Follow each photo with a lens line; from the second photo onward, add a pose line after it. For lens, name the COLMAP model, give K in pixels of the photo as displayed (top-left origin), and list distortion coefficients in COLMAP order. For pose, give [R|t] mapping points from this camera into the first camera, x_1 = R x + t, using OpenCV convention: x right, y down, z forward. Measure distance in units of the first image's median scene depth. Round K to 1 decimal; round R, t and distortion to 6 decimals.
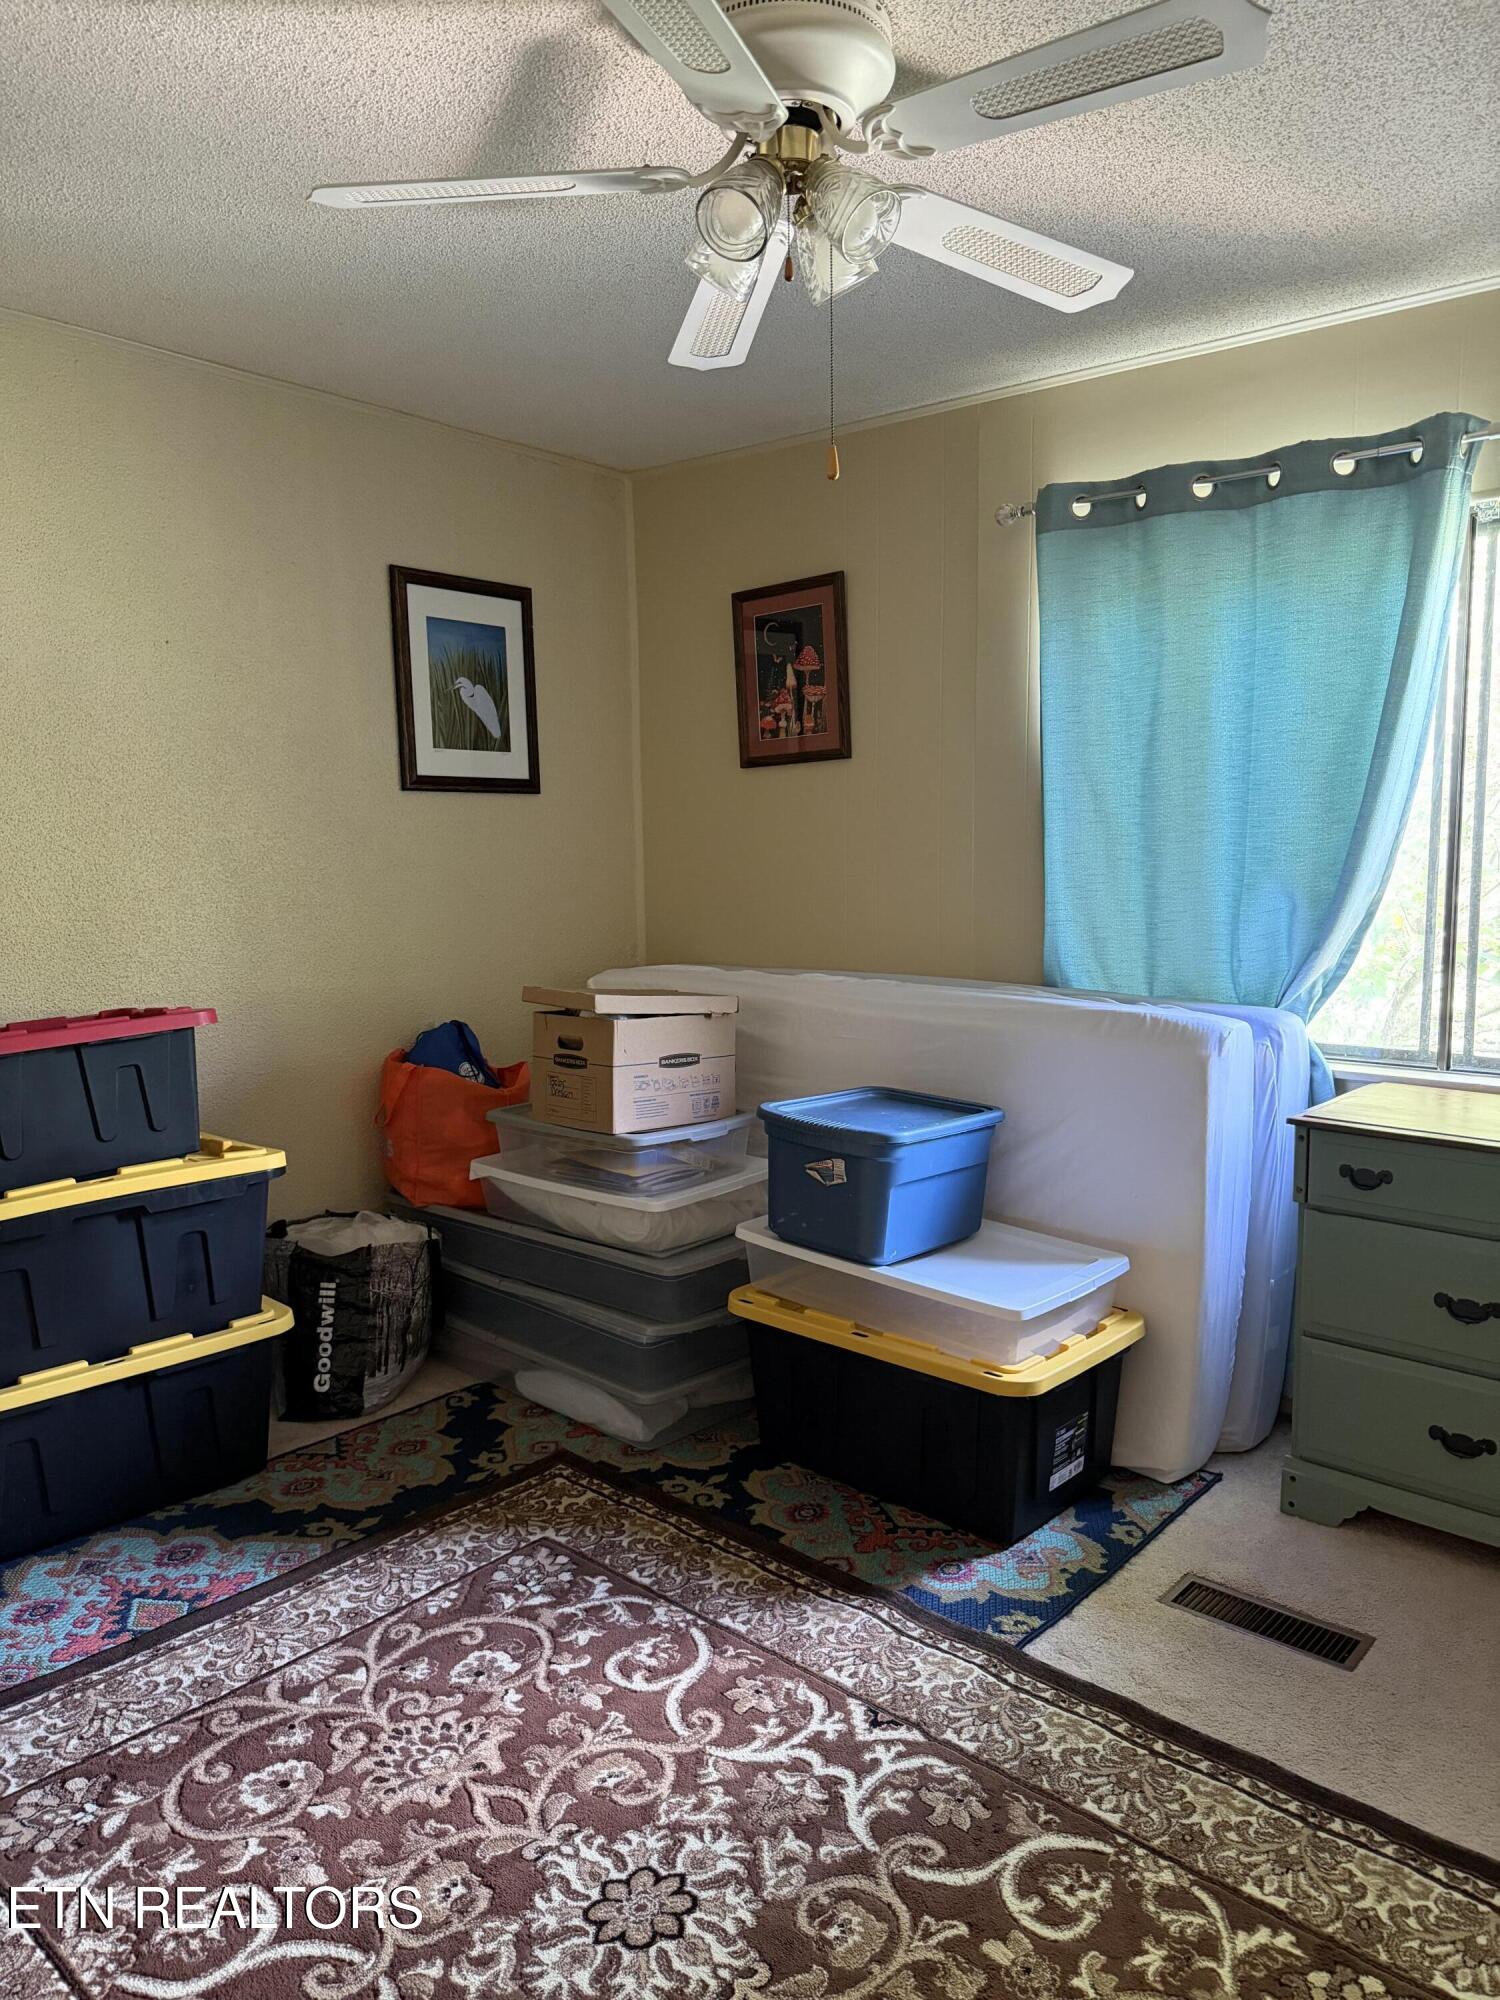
lens RADIAL K [[1392.0, 0, 752.0], [0, 1392.0, 1035.3], [0, 0, 1]] dist [0.009078, -0.045325]
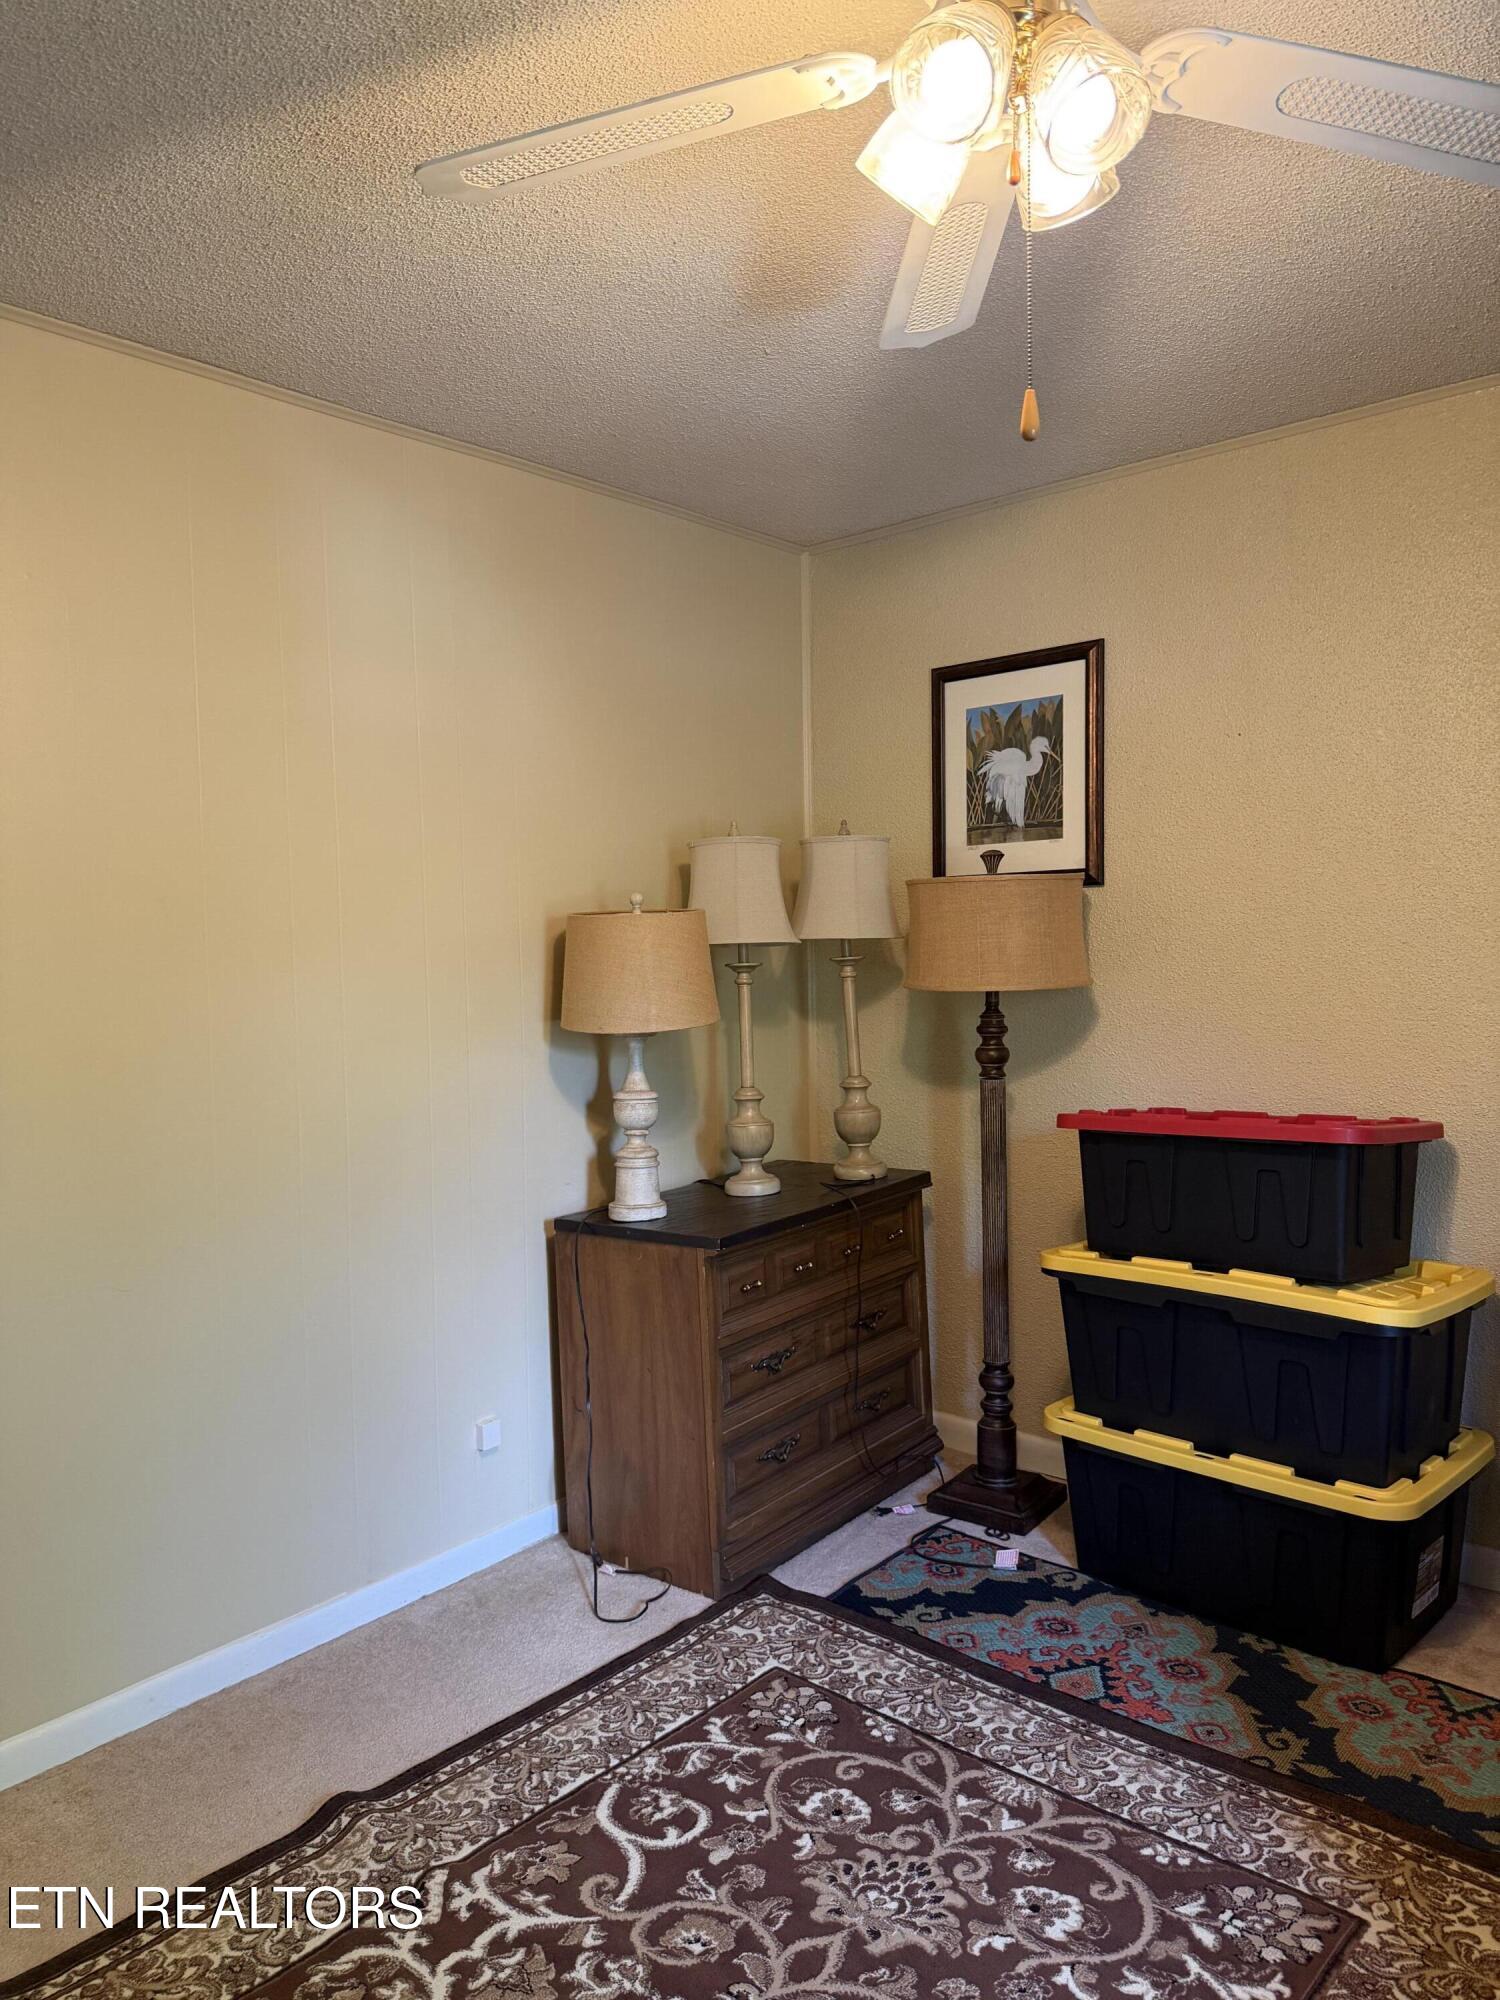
lens RADIAL K [[1392.0, 0, 752.0], [0, 1392.0, 1035.3], [0, 0, 1]] dist [0.009078, -0.045325]
pose [[-0.018501, 0.067874, -0.997522, 0.634820], [-0.116879, 0.990706, 0.069578, -0.116631], [0.992974, 0.117877, -0.010396, 0.785009]]
